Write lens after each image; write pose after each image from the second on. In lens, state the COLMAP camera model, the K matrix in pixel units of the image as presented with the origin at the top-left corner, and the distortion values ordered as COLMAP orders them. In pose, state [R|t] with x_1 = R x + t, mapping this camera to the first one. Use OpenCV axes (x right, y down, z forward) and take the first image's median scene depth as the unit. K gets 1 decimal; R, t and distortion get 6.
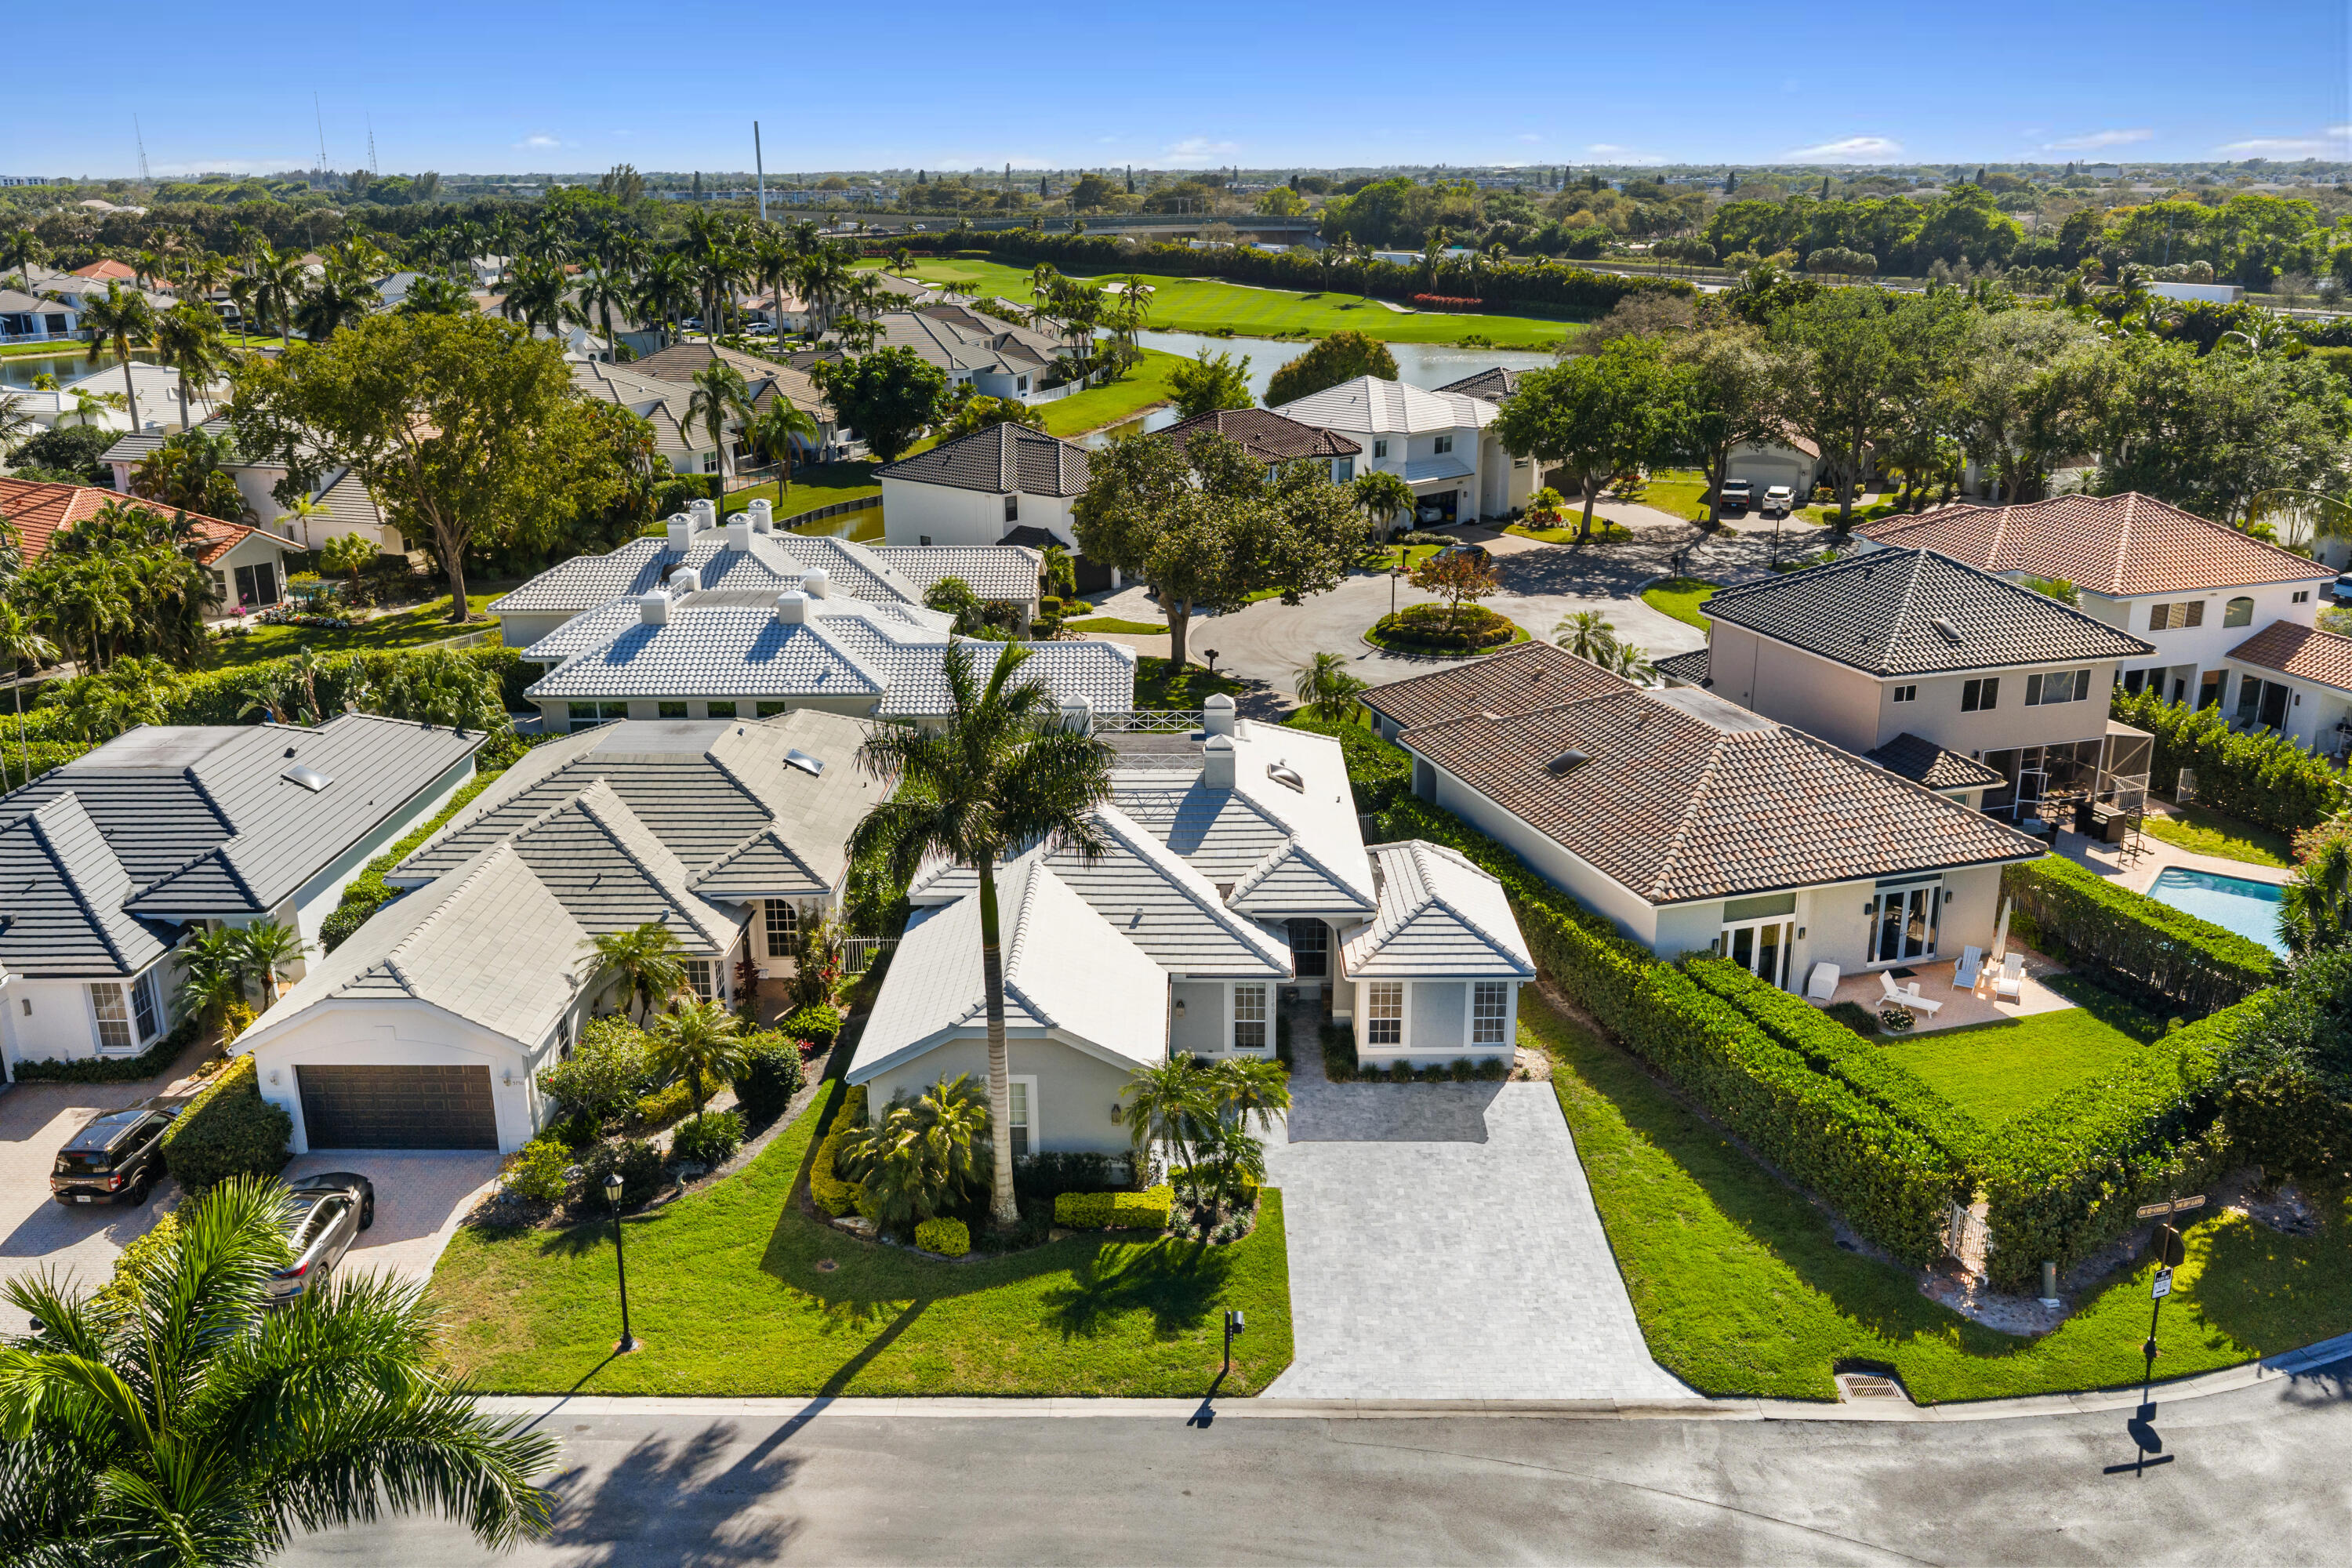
lens RADIAL K [[1976.9, 0, 1178.8], [0, 1976.9, 783.3], [0, 0, 1]] dist [0.016758, -0.027697]
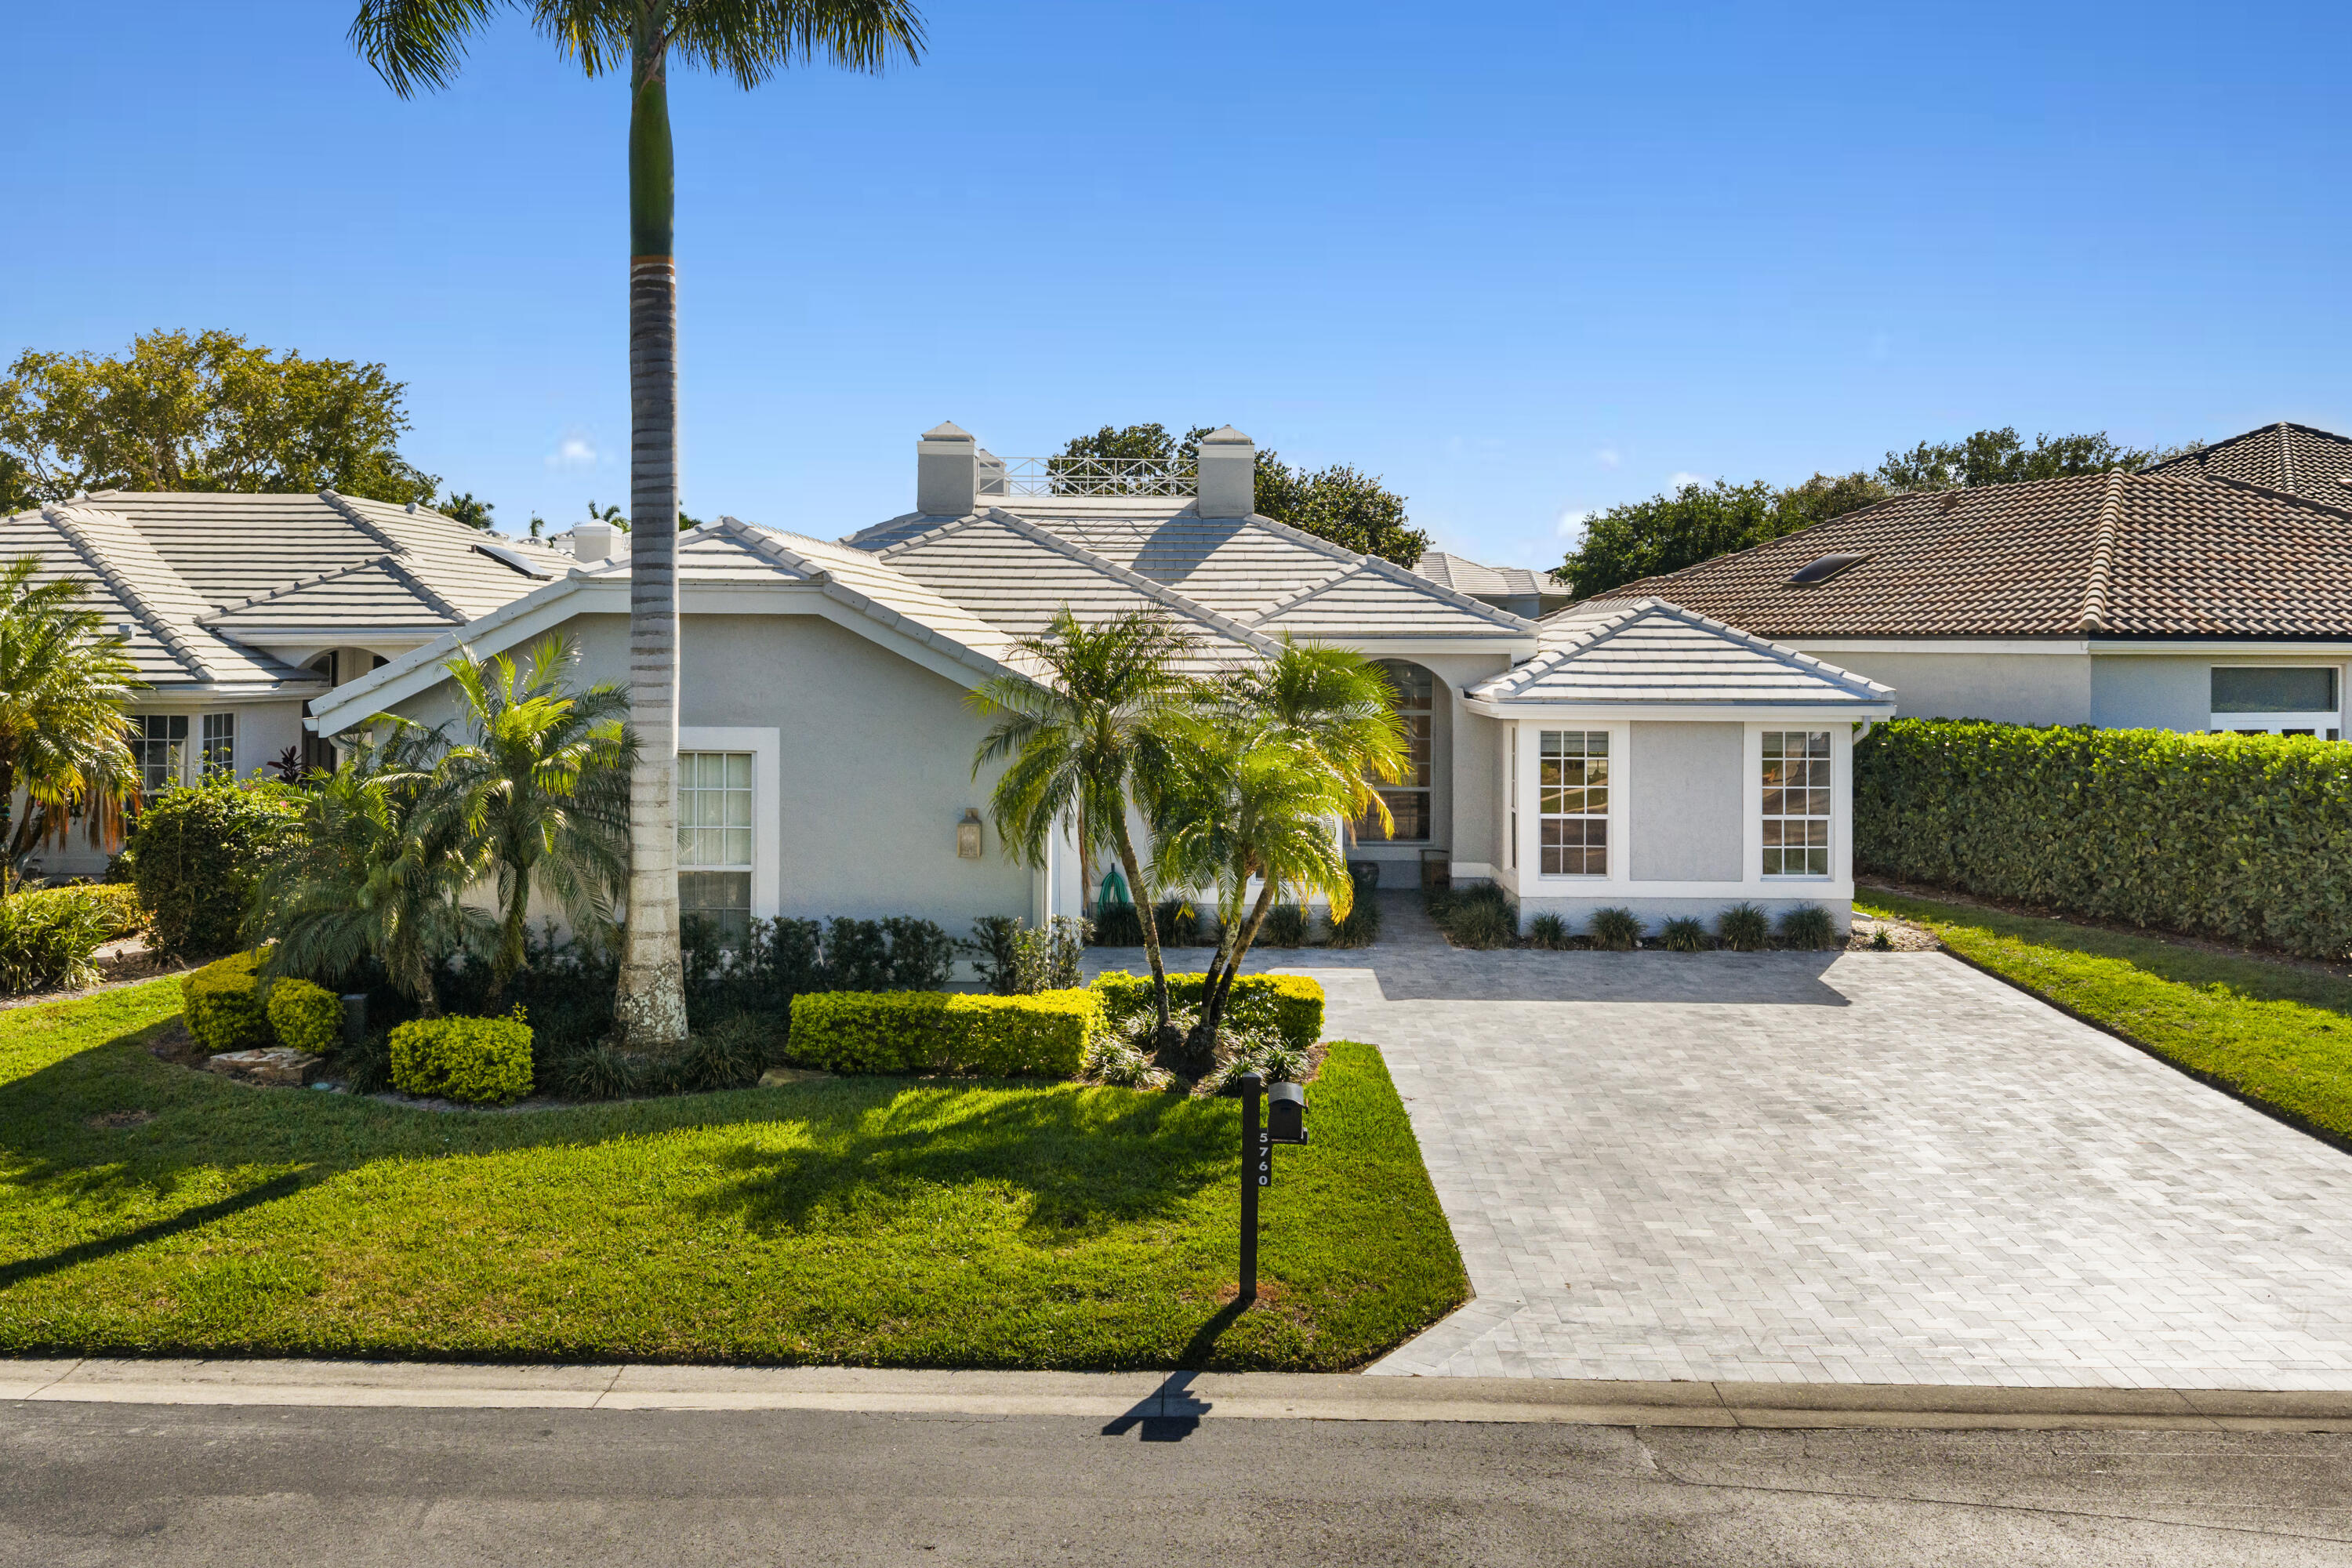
lens RADIAL K [[1976.9, 0, 1173.4], [0, 1976.9, 758.3], [0, 0, 1]] dist [0.016758, -0.027697]
pose [[0.999835, 0.017865, -0.003411, 0.009727], [-0.018152, 0.968220, -0.249439, 0.225039], [-0.001153, 0.249459, 0.968385, 0.537372]]
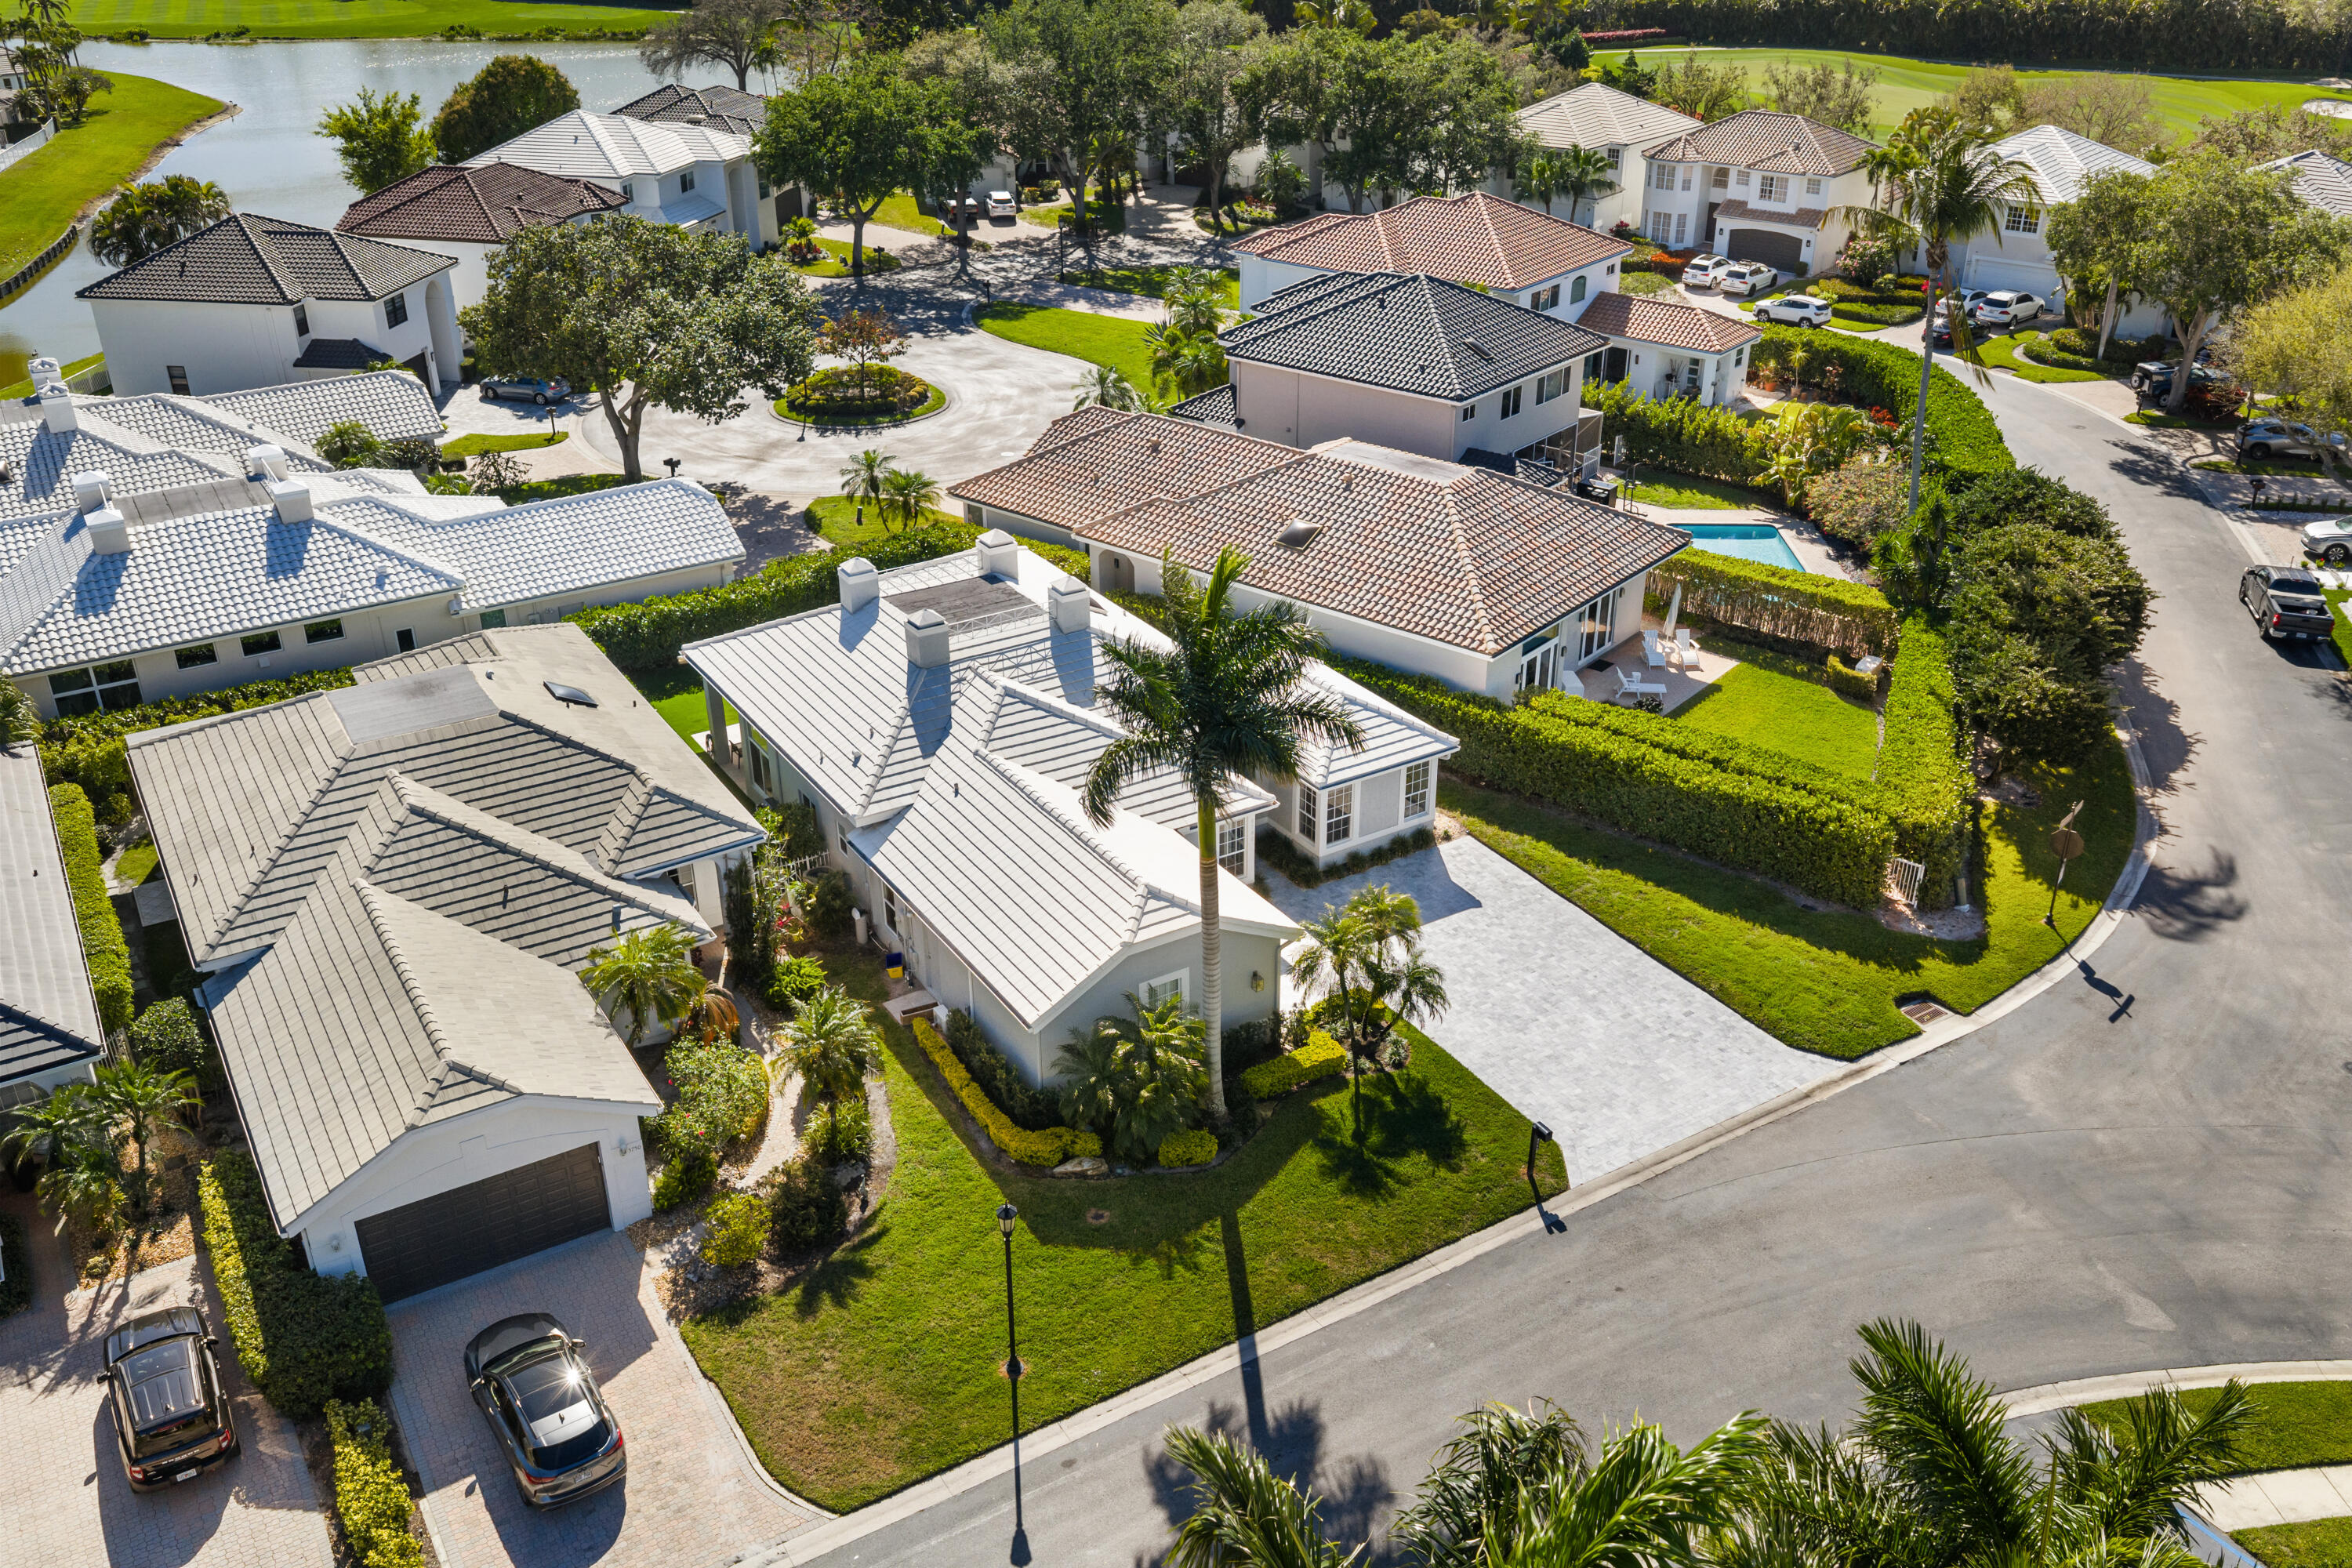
lens RADIAL K [[1976.9, 0, 1181.6], [0, 1976.9, 785.6], [0, 0, 1]] dist [0.016758, -0.027697]
pose [[0.838421, -0.244667, 0.487019, -0.475860], [0.160837, 0.964851, 0.207831, -0.130762], [-0.520751, -0.095919, 0.848303, 0.149015]]
